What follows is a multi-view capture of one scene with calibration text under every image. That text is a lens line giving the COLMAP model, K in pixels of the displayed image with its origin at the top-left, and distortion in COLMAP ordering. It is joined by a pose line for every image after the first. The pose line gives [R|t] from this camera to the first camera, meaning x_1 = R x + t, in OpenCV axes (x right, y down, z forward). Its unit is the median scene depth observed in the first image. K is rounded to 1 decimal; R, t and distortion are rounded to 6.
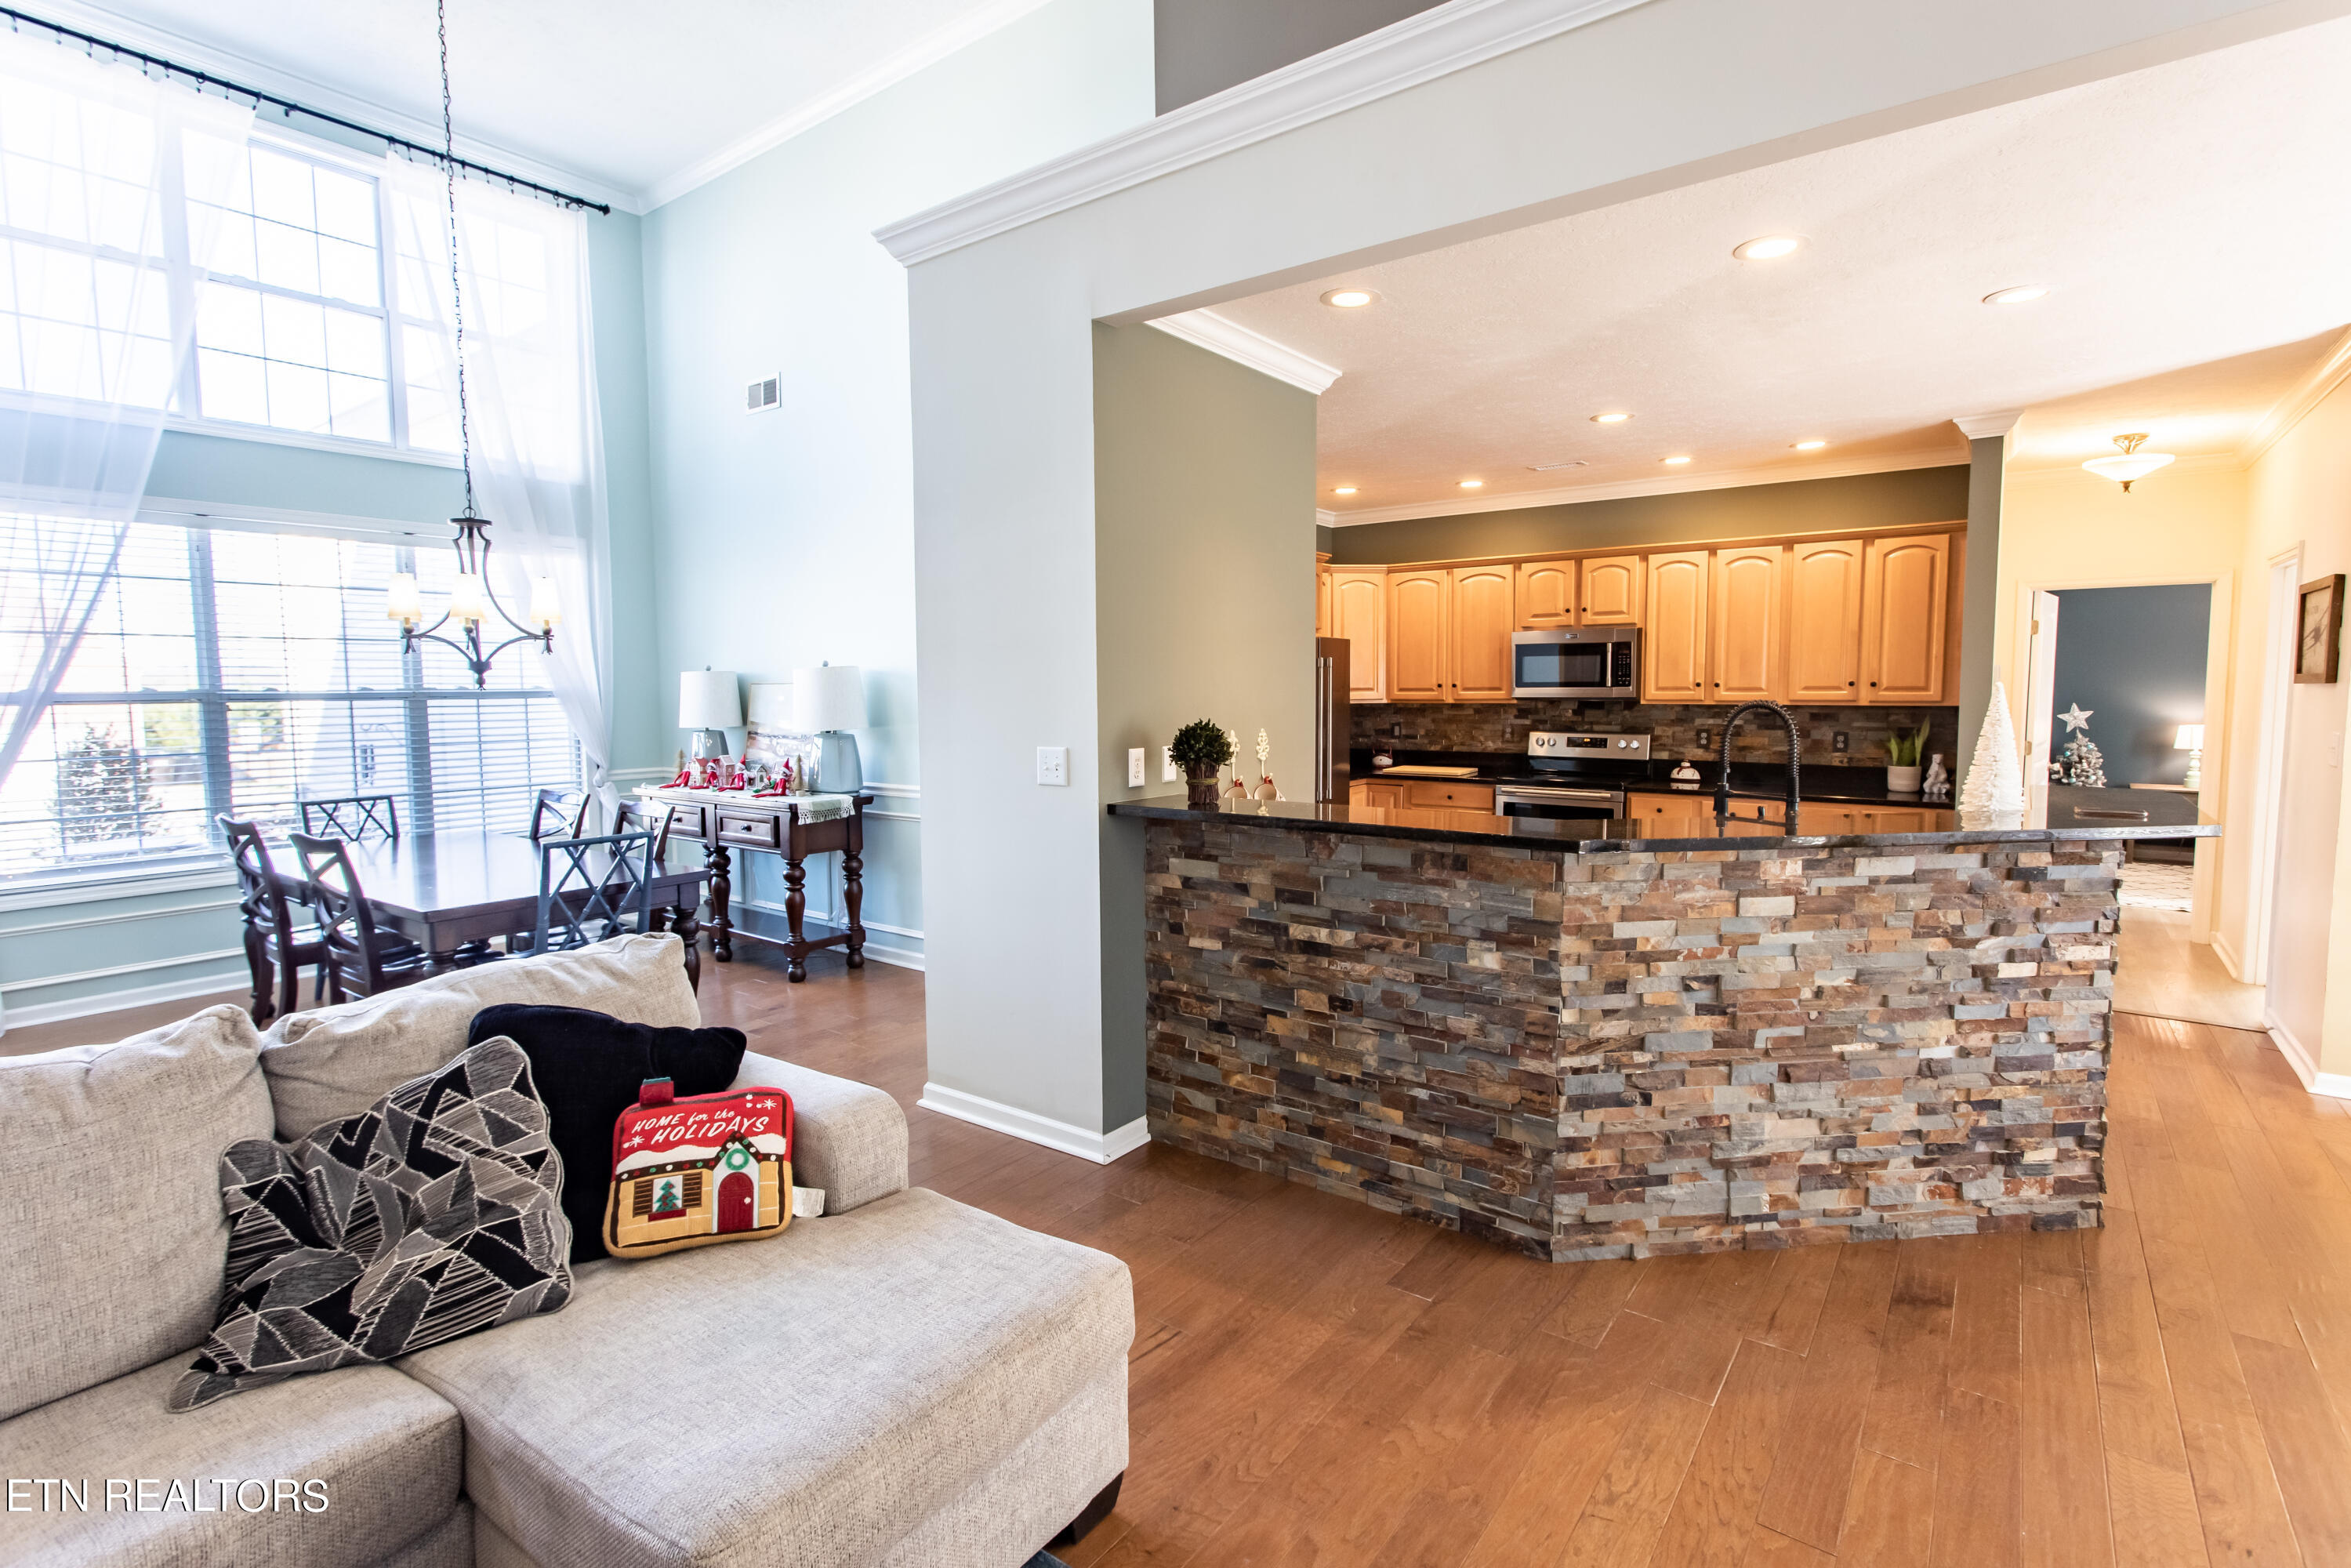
lens RADIAL K [[1127.1, 0, 1172.0], [0, 1127.1, 777.2], [0, 0, 1]] dist [0.002471, 0.001018]
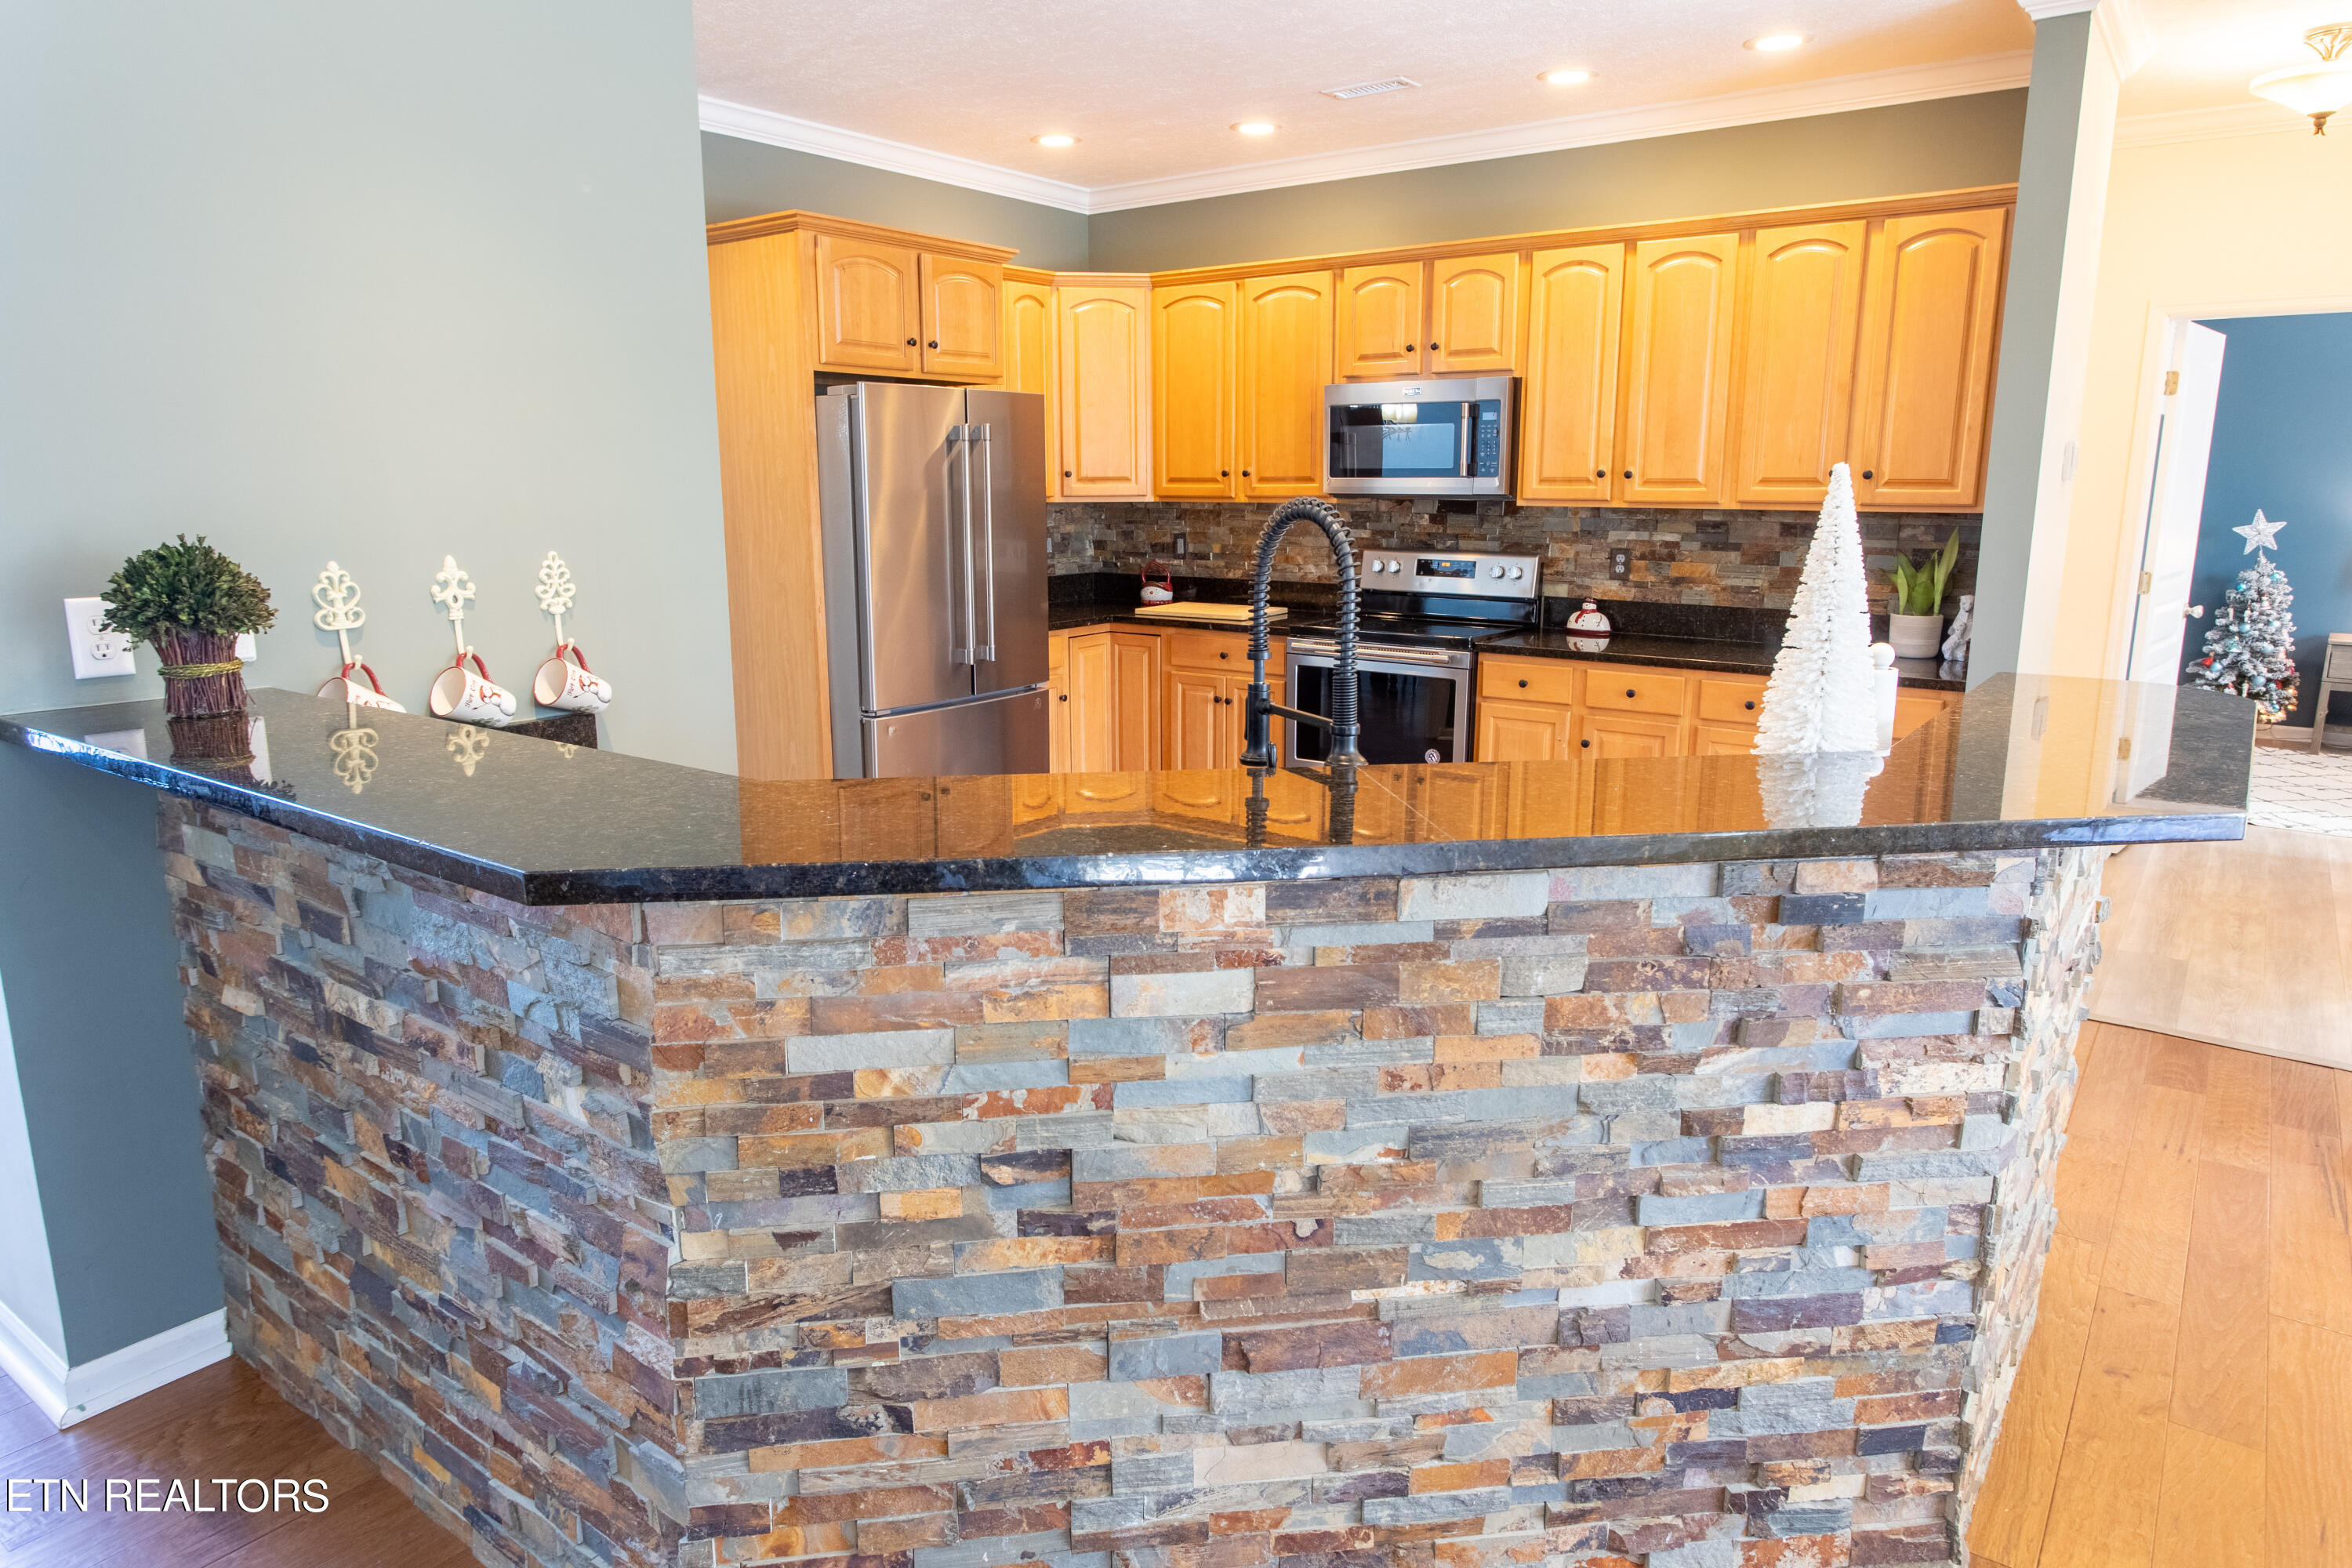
lens RADIAL K [[1464.9, 0, 1176.0], [0, 1464.9, 784.0], [0, 0, 1]] dist [-0.004883, 0.005288]
pose [[0.999928, 0.004678, 0.011027, 0.506610], [-0.006027, 0.992059, 0.125629, -0.032577], [-0.010351, -0.125687, 0.992016, 0.450685]]
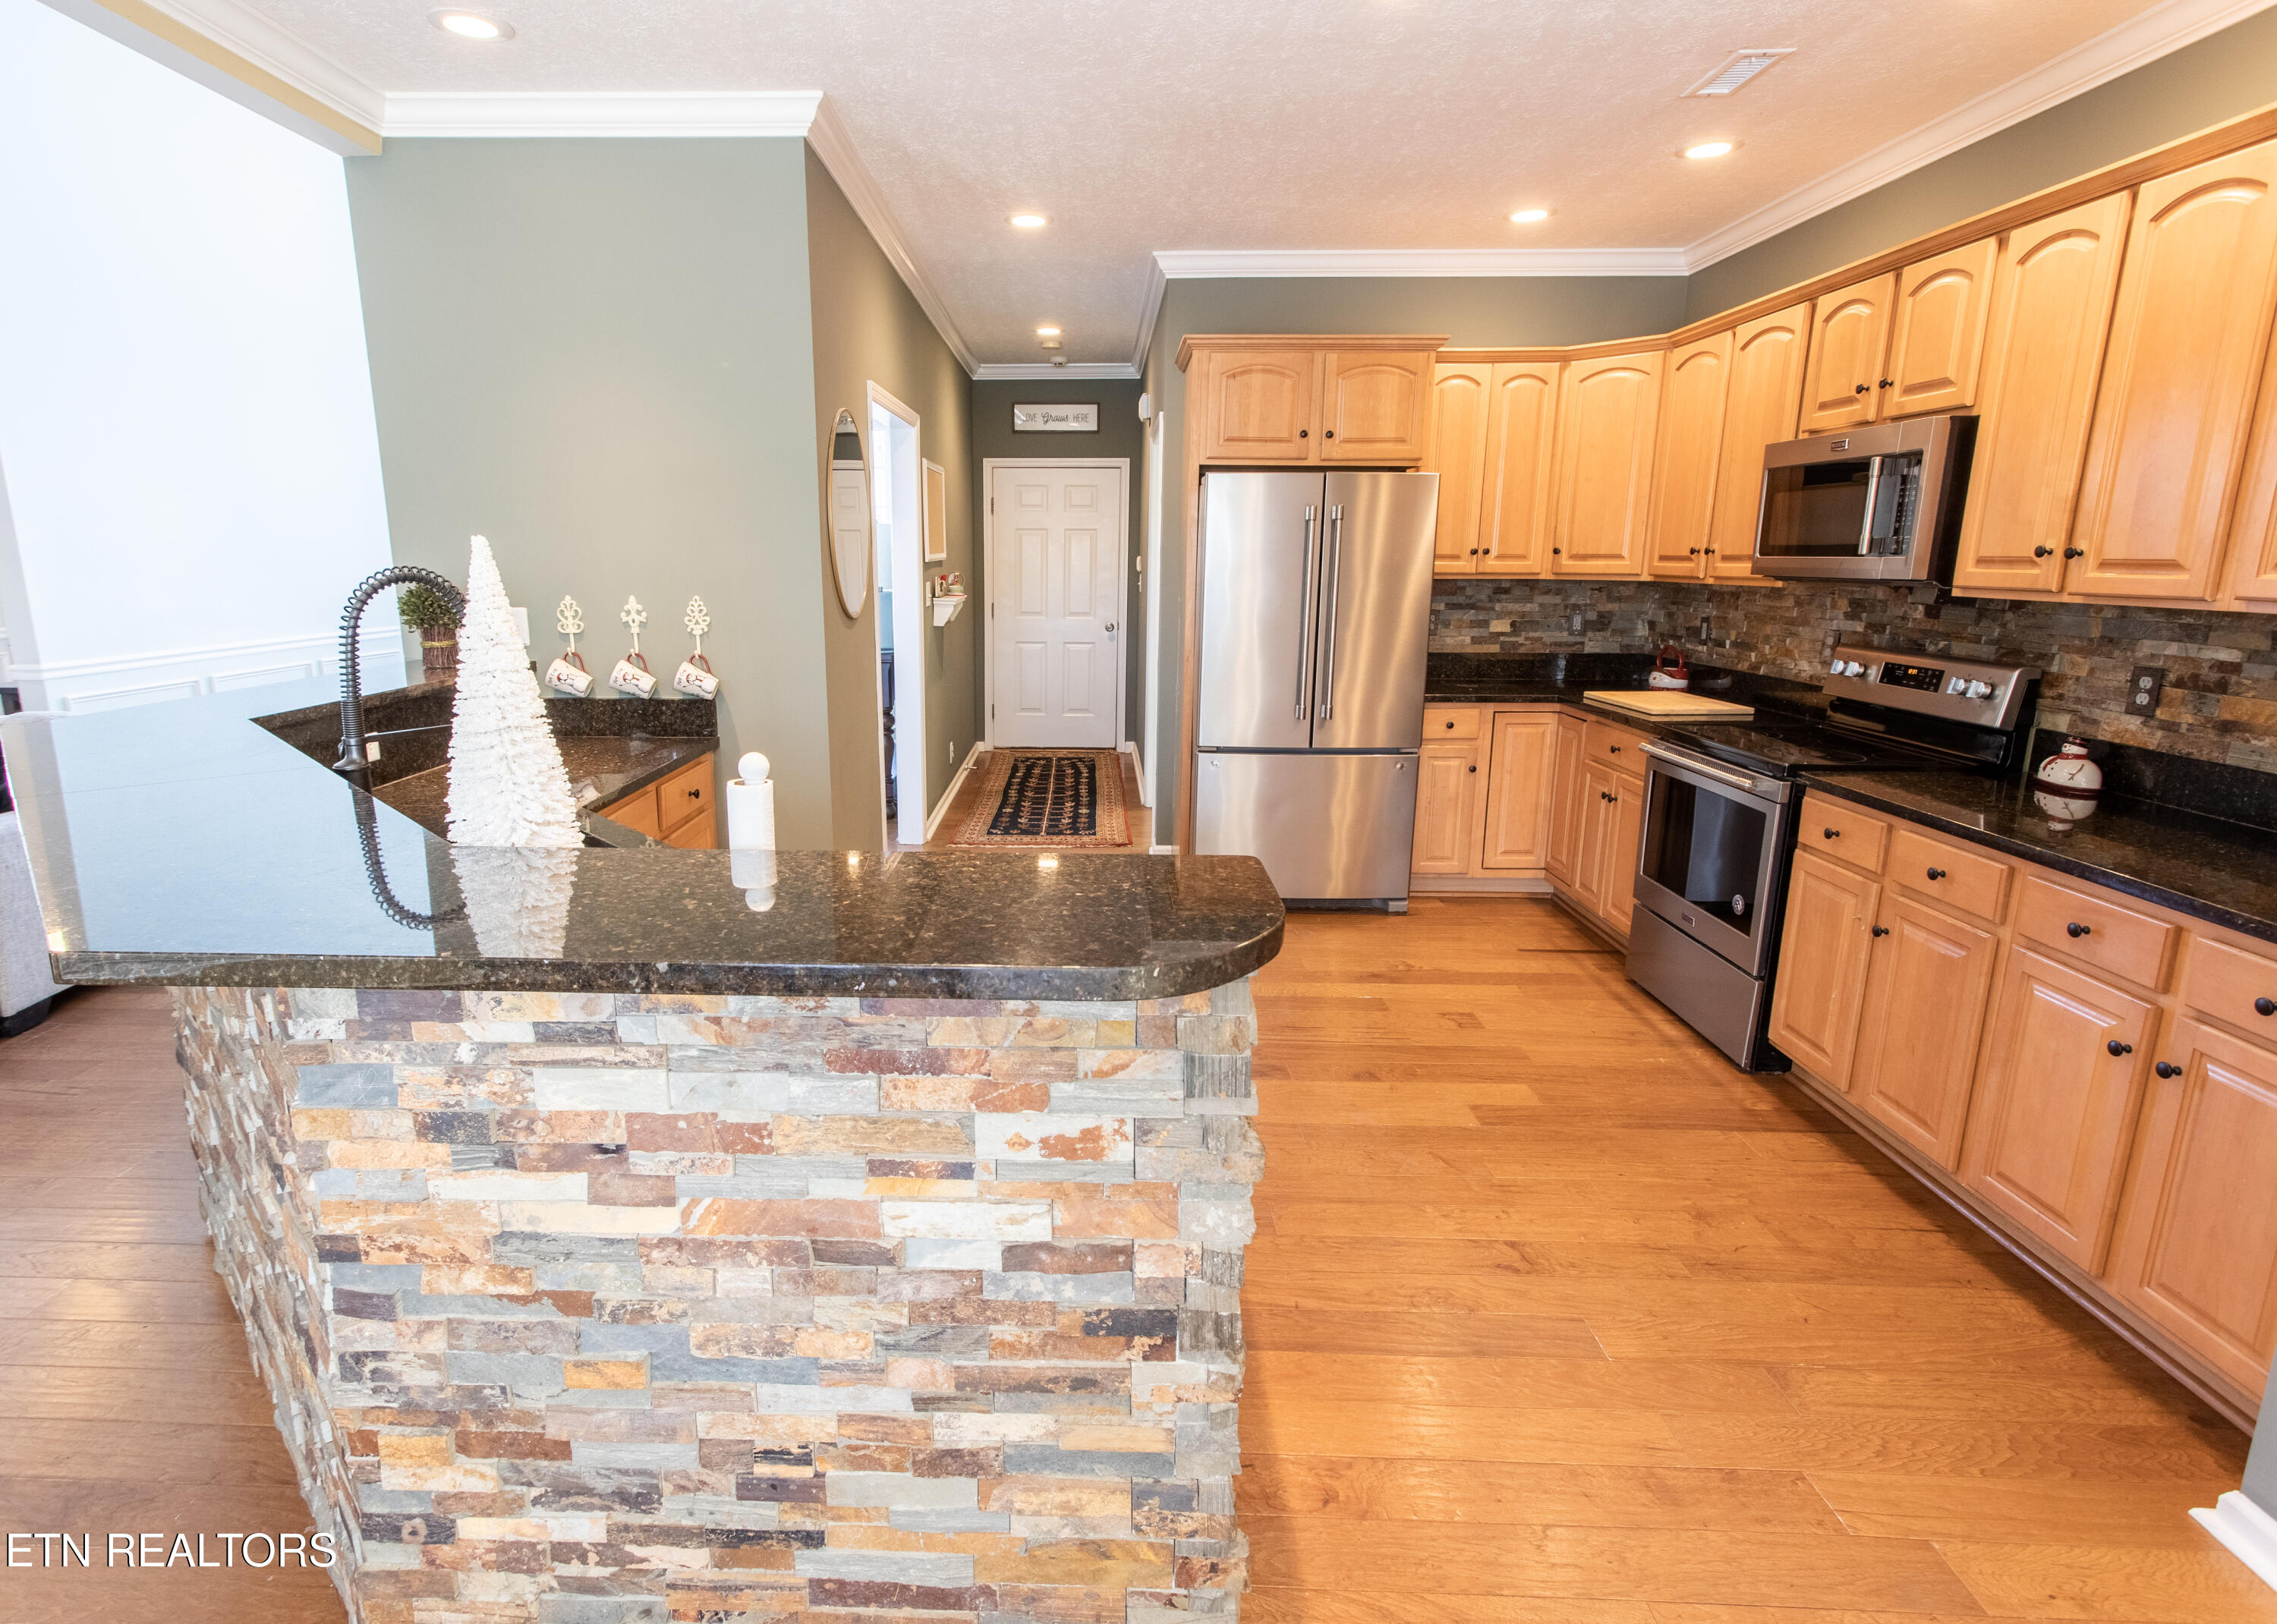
lens RADIAL K [[1156.2, 0, 1052.2], [0, 1156.2, 811.6], [0, 0, 1]] dist [0.001483, 0.000303]
pose [[0.573714, 0.189150, -0.796915, 1.334914], [-0.075107, 0.981019, 0.178776, -0.084086], [0.815605, -0.042712, 0.577031, 1.023721]]
